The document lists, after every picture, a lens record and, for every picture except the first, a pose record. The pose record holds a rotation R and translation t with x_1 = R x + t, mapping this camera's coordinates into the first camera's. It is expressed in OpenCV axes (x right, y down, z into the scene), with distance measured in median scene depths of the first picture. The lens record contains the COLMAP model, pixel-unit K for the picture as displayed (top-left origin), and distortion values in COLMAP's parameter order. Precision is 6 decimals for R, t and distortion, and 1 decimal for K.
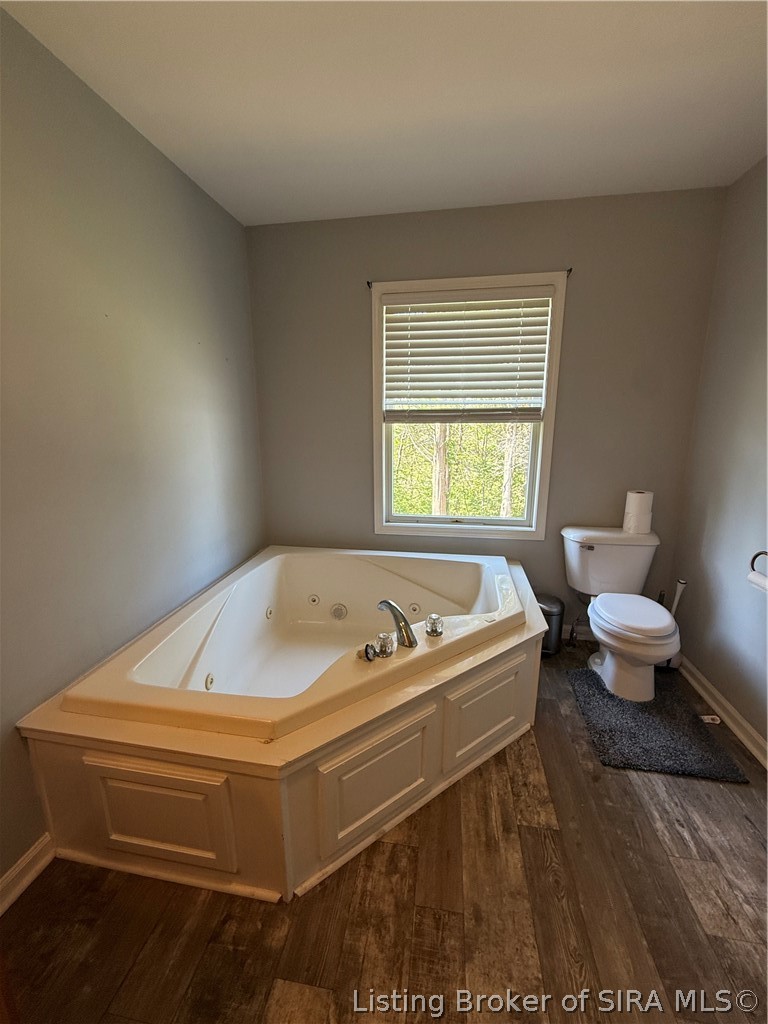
lens RADIAL K [[408.5, 0, 380.7], [0, 408.5, 506.8], [0, 0, 1]] dist [-0.000703, 0.000184]
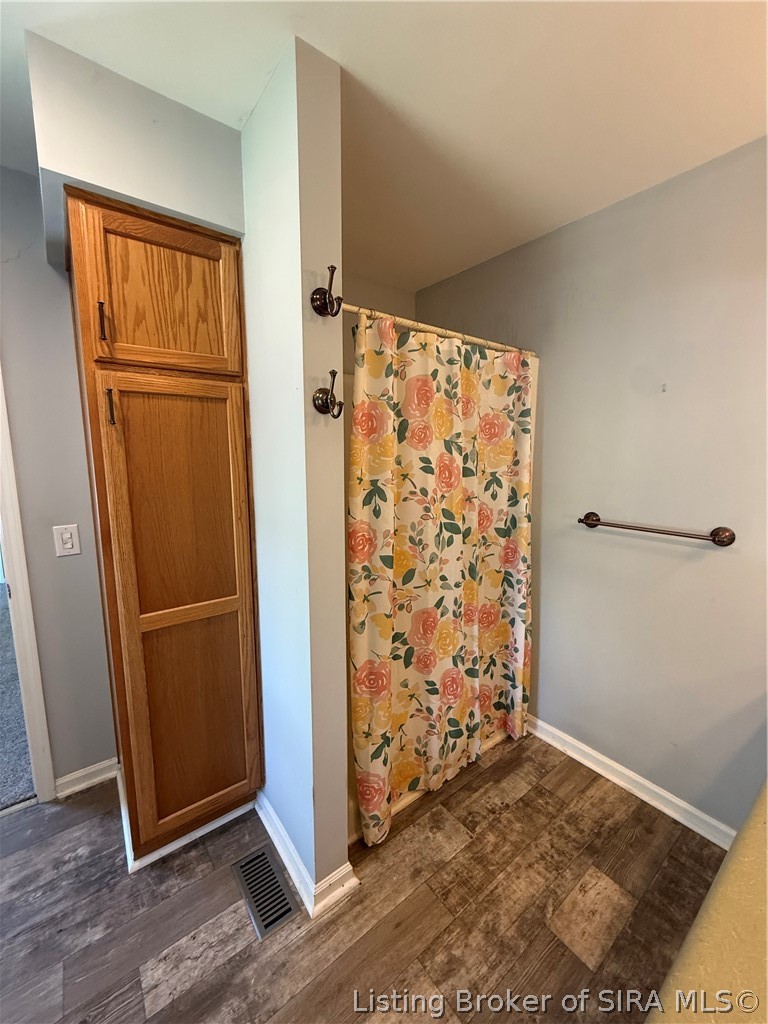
lens RADIAL K [[408.5, 0, 385.1], [0, 408.5, 509.1], [0, 0, 1]] dist [-0.000703, 0.000184]
pose [[-0.732973, -0.090243, 0.674245, -0.329024], [0.151363, 0.944678, 0.290985, -0.320087], [-0.663204, 0.315340, -0.678764, 1.195583]]
